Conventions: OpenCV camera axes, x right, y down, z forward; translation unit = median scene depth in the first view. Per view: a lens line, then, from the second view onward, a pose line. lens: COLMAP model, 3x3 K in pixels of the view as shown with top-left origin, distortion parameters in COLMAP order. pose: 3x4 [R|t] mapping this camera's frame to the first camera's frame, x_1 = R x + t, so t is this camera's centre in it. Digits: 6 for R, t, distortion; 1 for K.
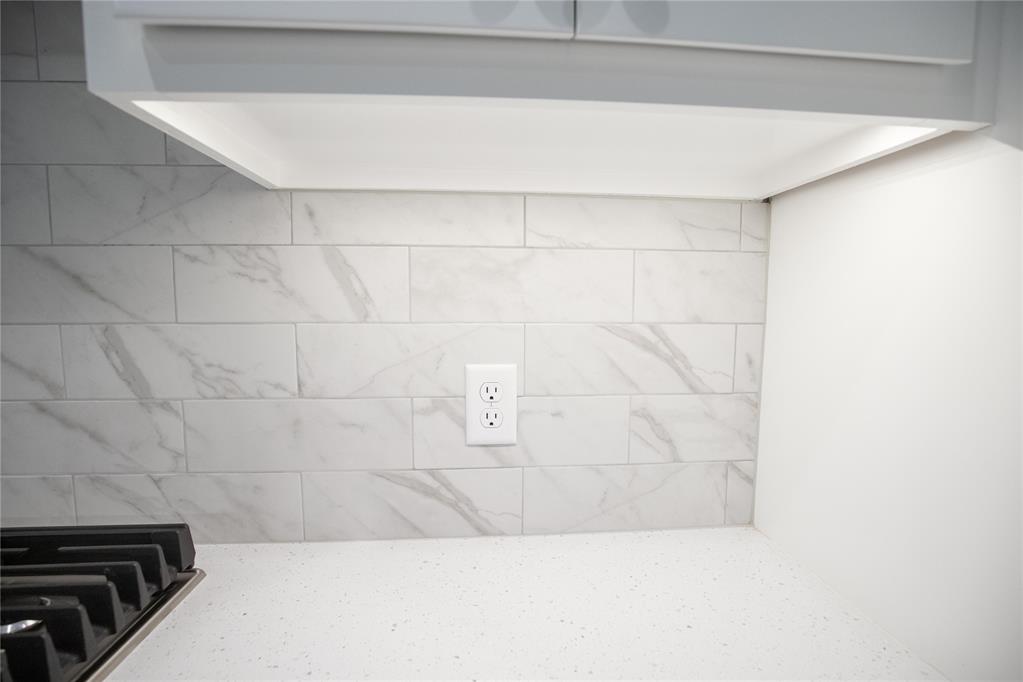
lens RADIAL K [[470.7, 0, 511.9], [0, 470.7, 351.3], [0, 0, 1]] dist [-0.032408, 0.005513]
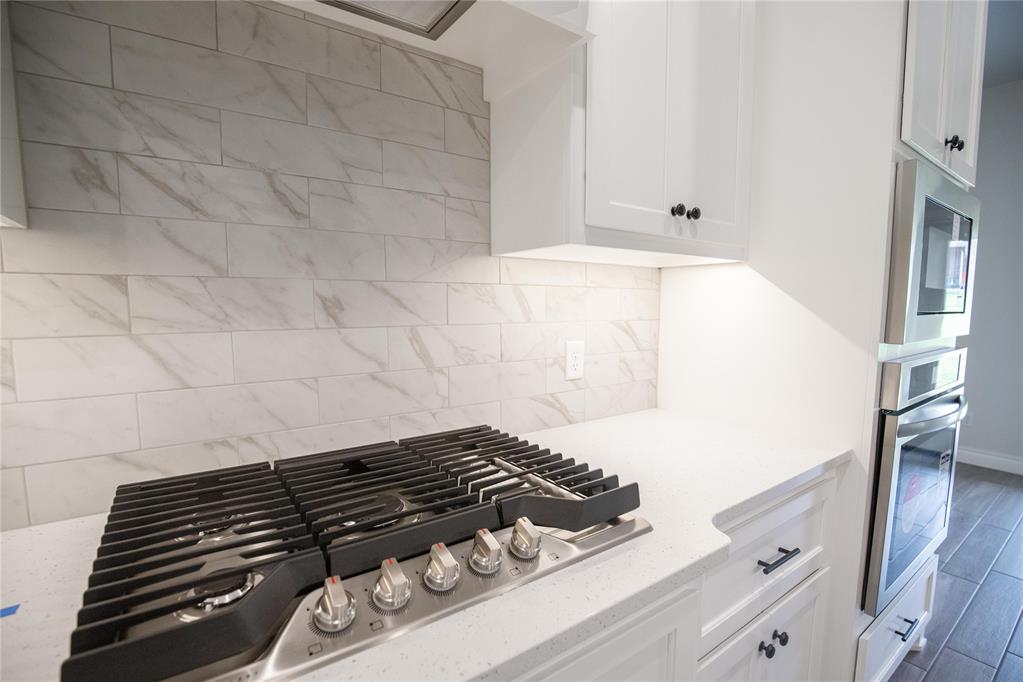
lens RADIAL K [[470.7, 0, 511.9], [0, 470.7, 351.3], [0, 0, 1]] dist [-0.032408, 0.005513]
pose [[0.858007, -0.052744, 0.510923, -1.419372], [0.054434, 0.998449, 0.011660, 0.034430], [-0.510746, 0.017808, 0.859547, -0.709973]]
